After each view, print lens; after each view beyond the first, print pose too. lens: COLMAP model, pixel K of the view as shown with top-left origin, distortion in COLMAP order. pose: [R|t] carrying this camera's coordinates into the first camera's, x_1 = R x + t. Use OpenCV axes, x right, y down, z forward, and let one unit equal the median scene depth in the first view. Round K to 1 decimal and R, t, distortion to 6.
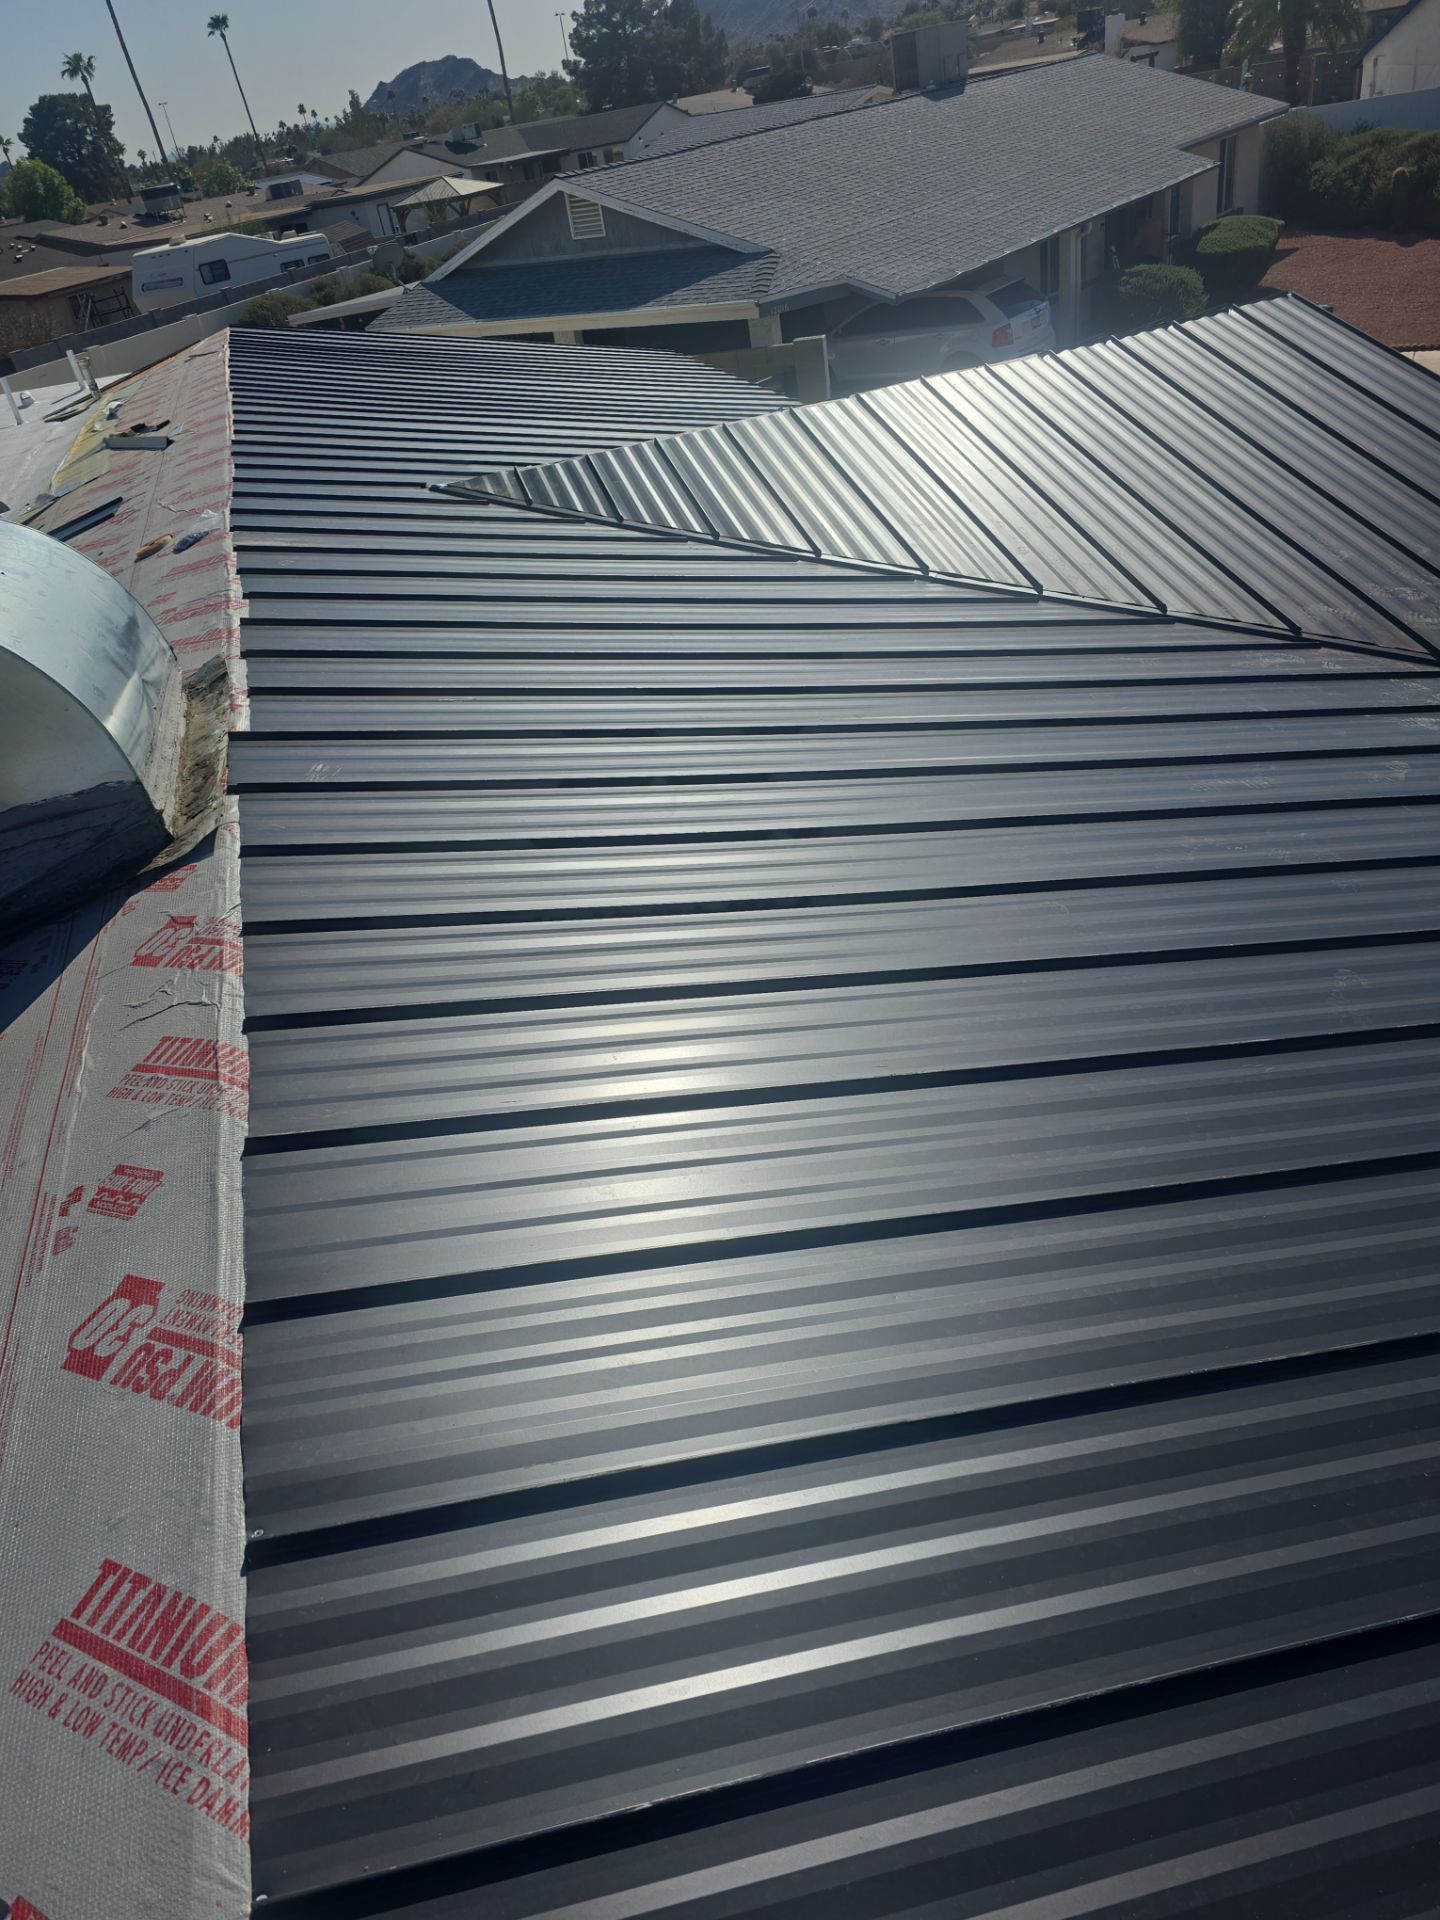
lens RADIAL K [[1407.1, 0, 724.8], [0, 1407.1, 1013.0], [0, 0, 1]] dist [0.023138, -0.027988]
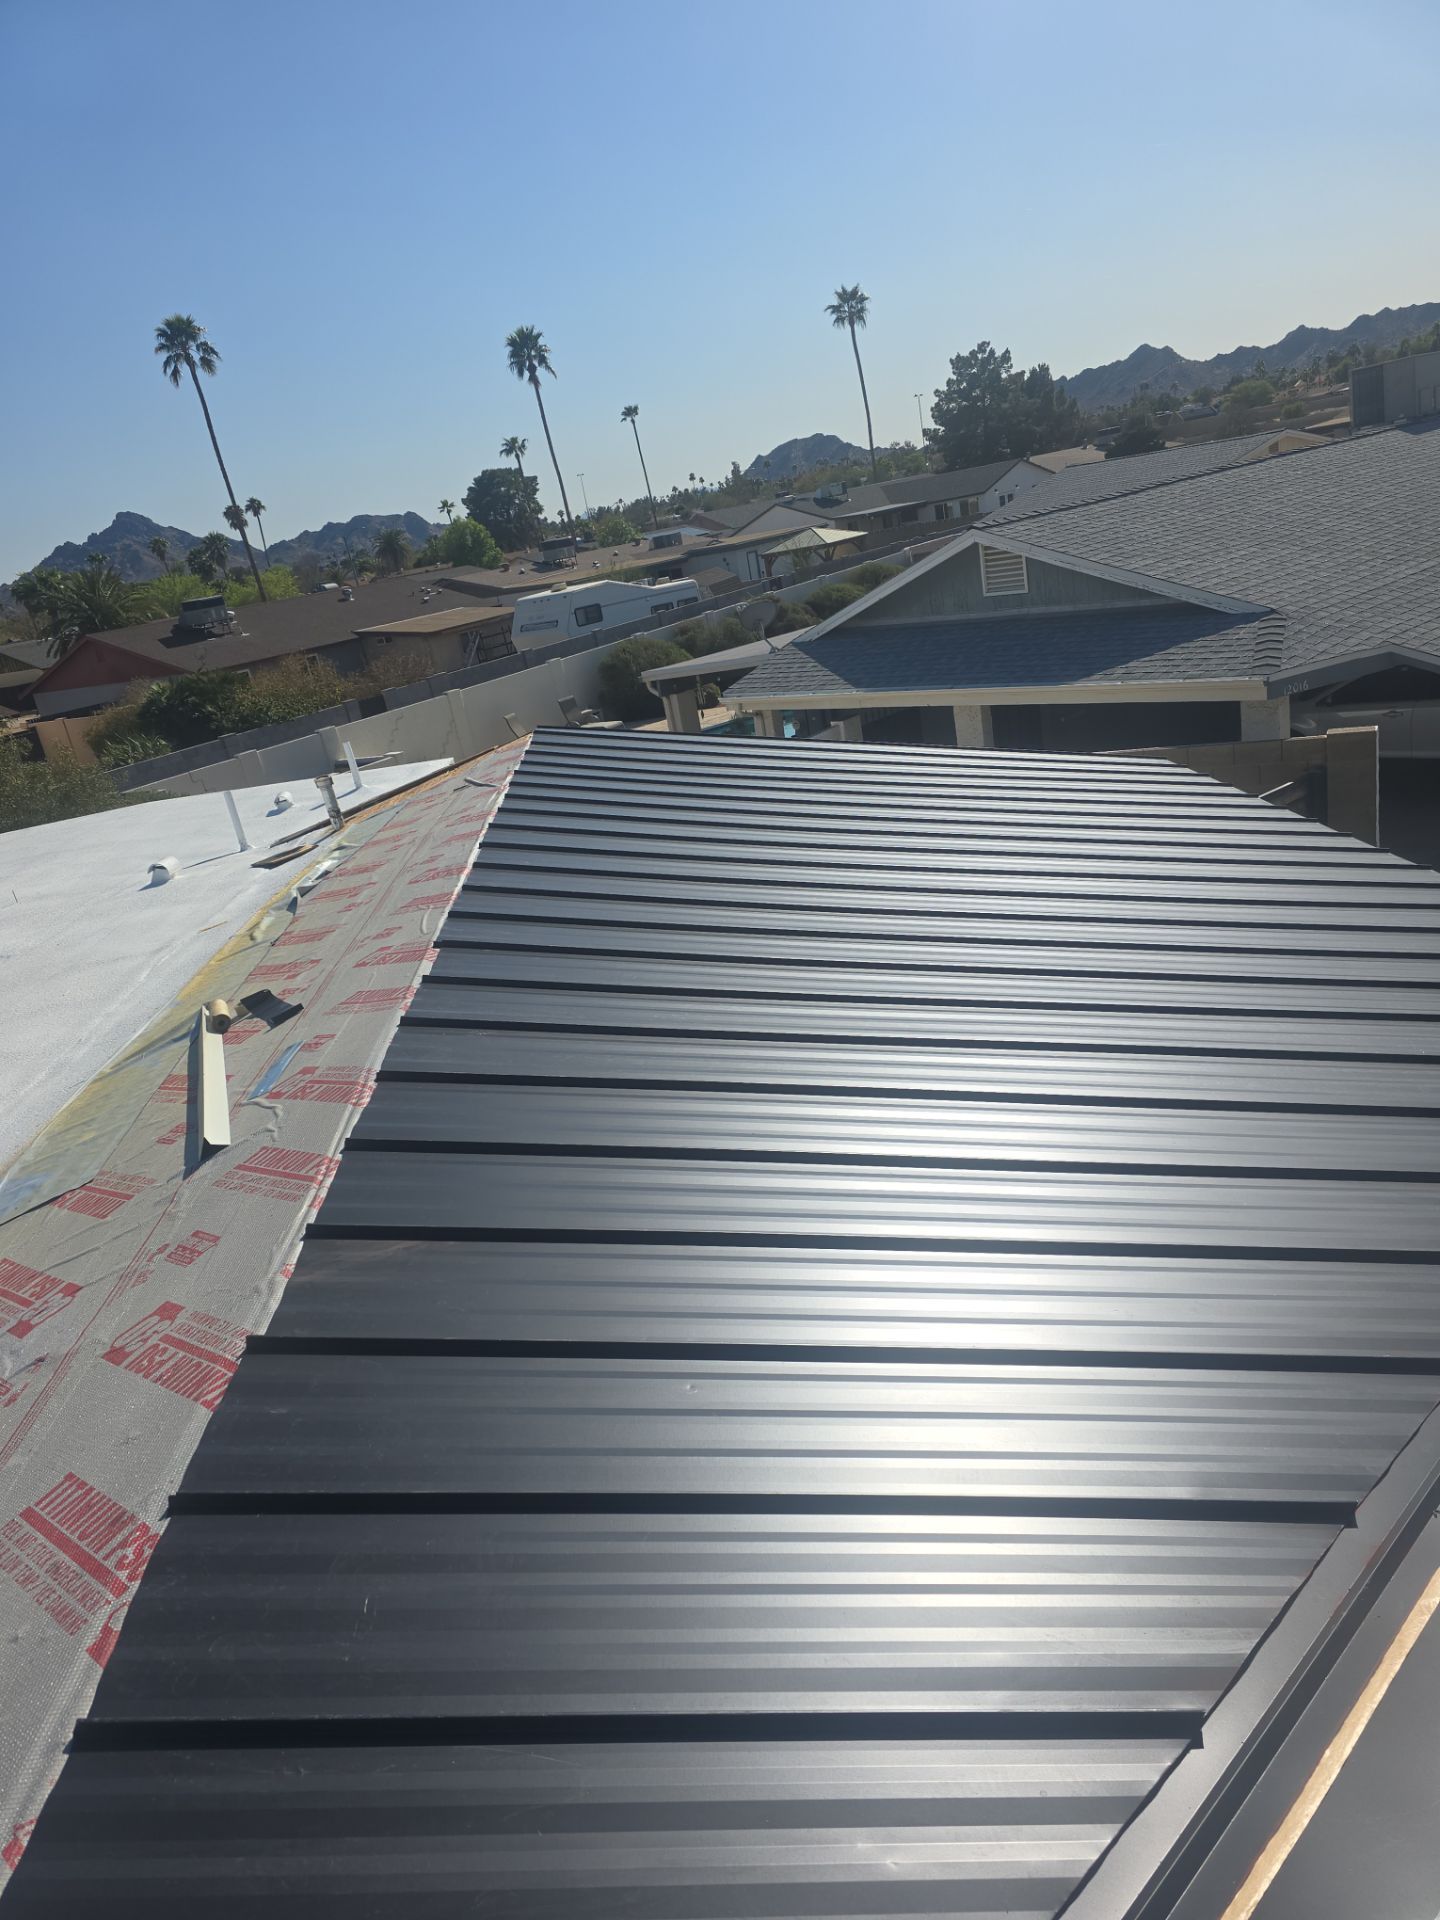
lens RADIAL K [[1303.9, 0, 715.0], [0, 1303.9, 946.4], [0, 0, 1]] dist [0.046944, -0.046864]
pose [[0.973021, 0.055531, -0.223933, -0.028794], [-0.103743, 0.972251, -0.209679, -0.065816], [0.206076, 0.227254, 0.951782, 0.110247]]
